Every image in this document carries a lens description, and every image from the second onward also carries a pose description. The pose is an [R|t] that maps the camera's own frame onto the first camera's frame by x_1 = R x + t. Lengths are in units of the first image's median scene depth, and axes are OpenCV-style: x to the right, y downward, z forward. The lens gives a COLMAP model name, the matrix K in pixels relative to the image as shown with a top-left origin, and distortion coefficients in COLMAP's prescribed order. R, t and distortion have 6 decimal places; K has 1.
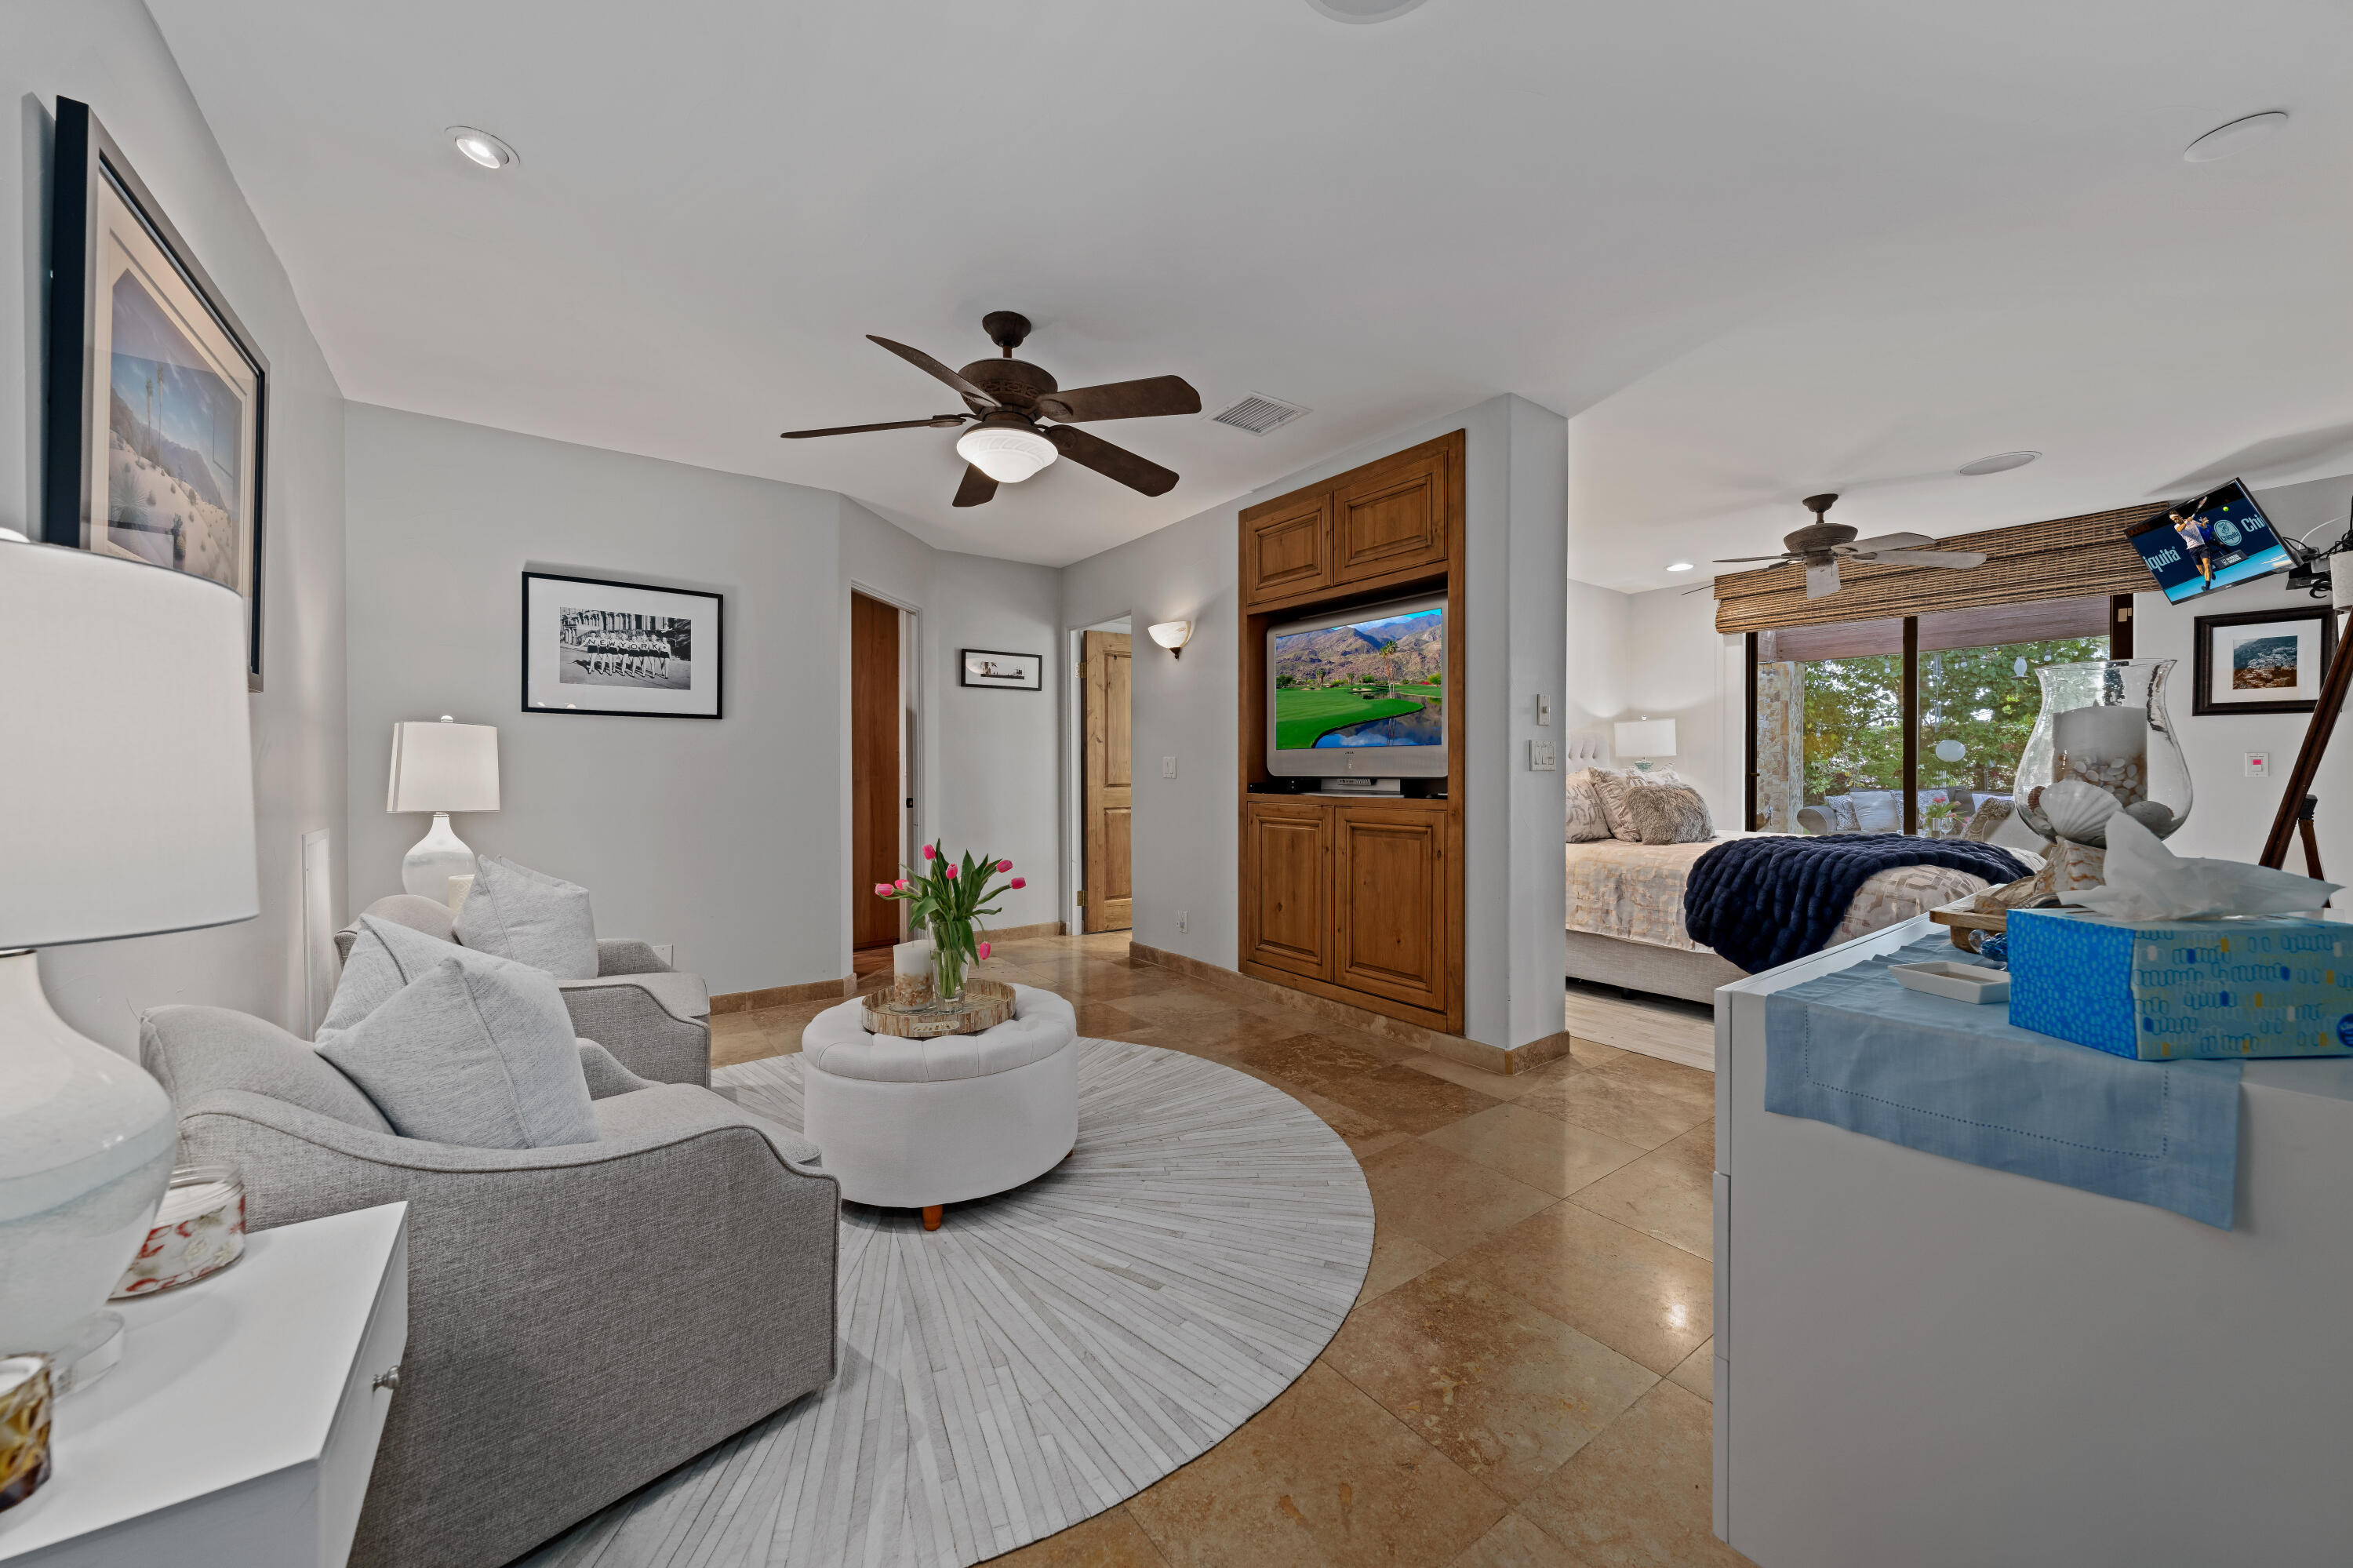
lens RADIAL K [[855.5, 0, 1188.5], [0, 855.5, 774.0], [0, 0, 1]] dist [-0.005365, -0.000120]
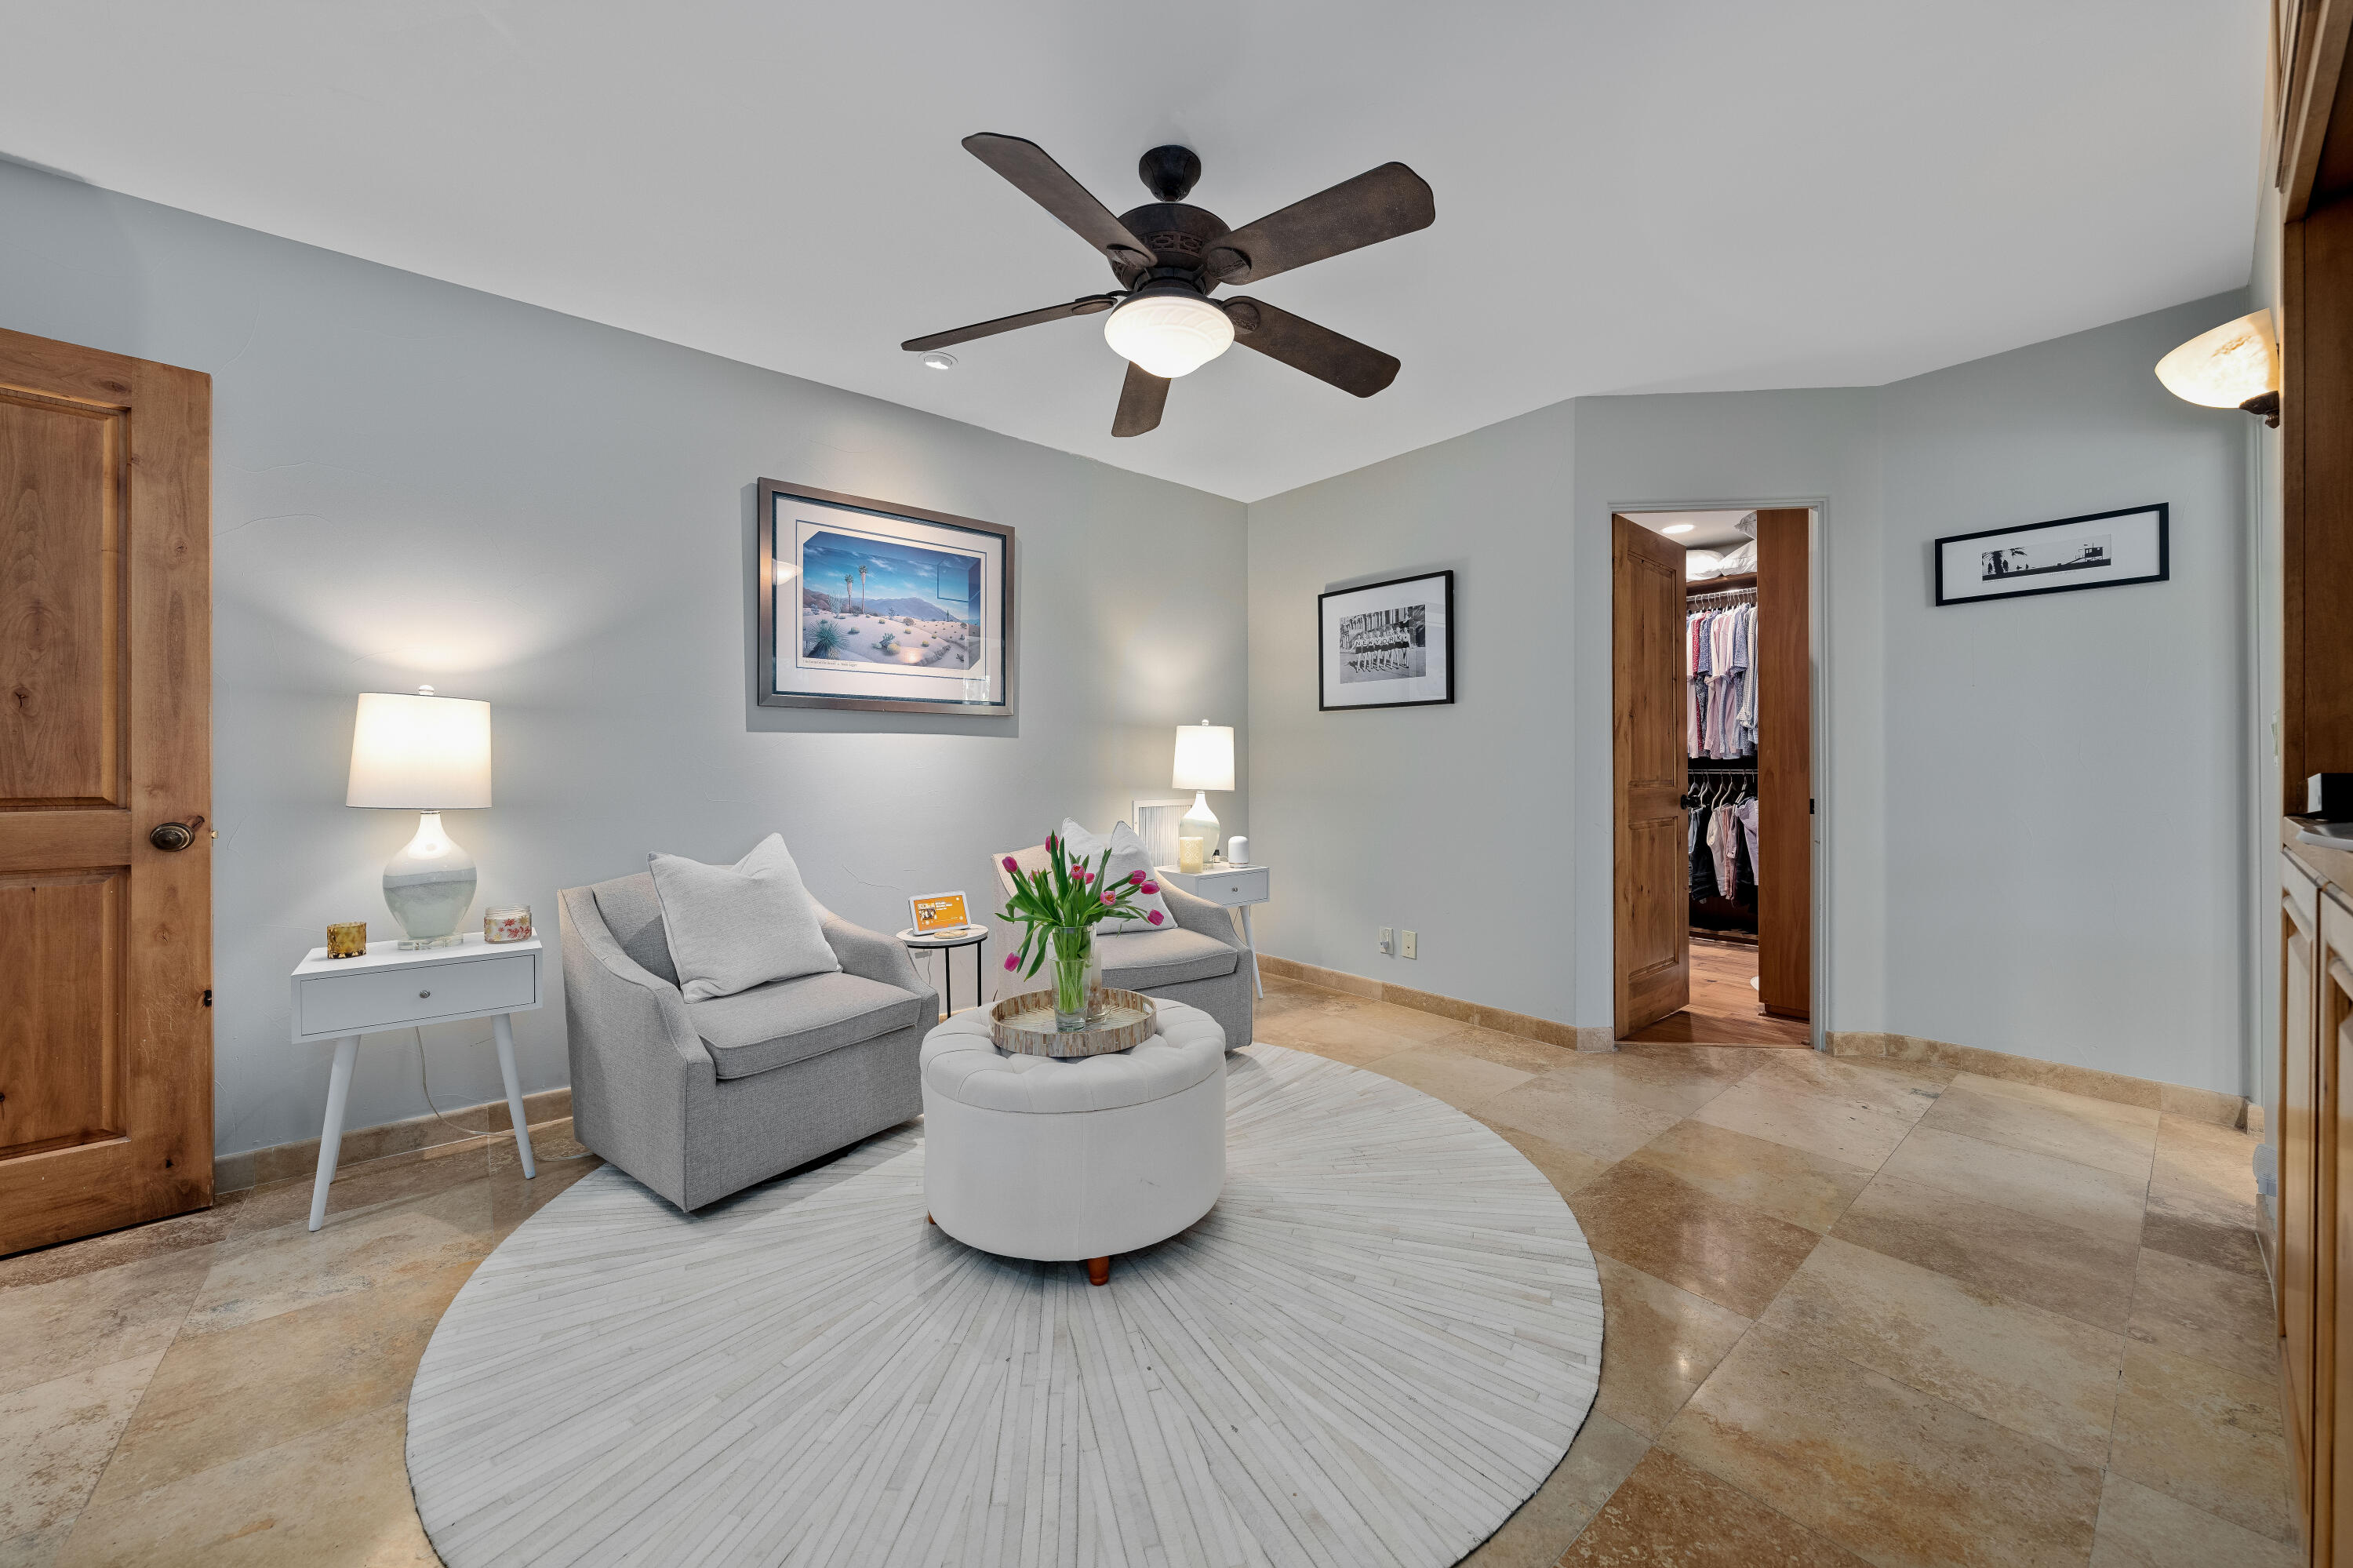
lens RADIAL K [[855.5, 0, 1184.0], [0, 855.5, 770.8], [0, 0, 1]] dist [-0.005365, -0.000120]
pose [[0.064655, 0.003016, -0.997903, 0.389651], [-0.000117, 0.999995, 0.003015, 0.007293], [0.997908, -0.000078, 0.064655, 0.686019]]
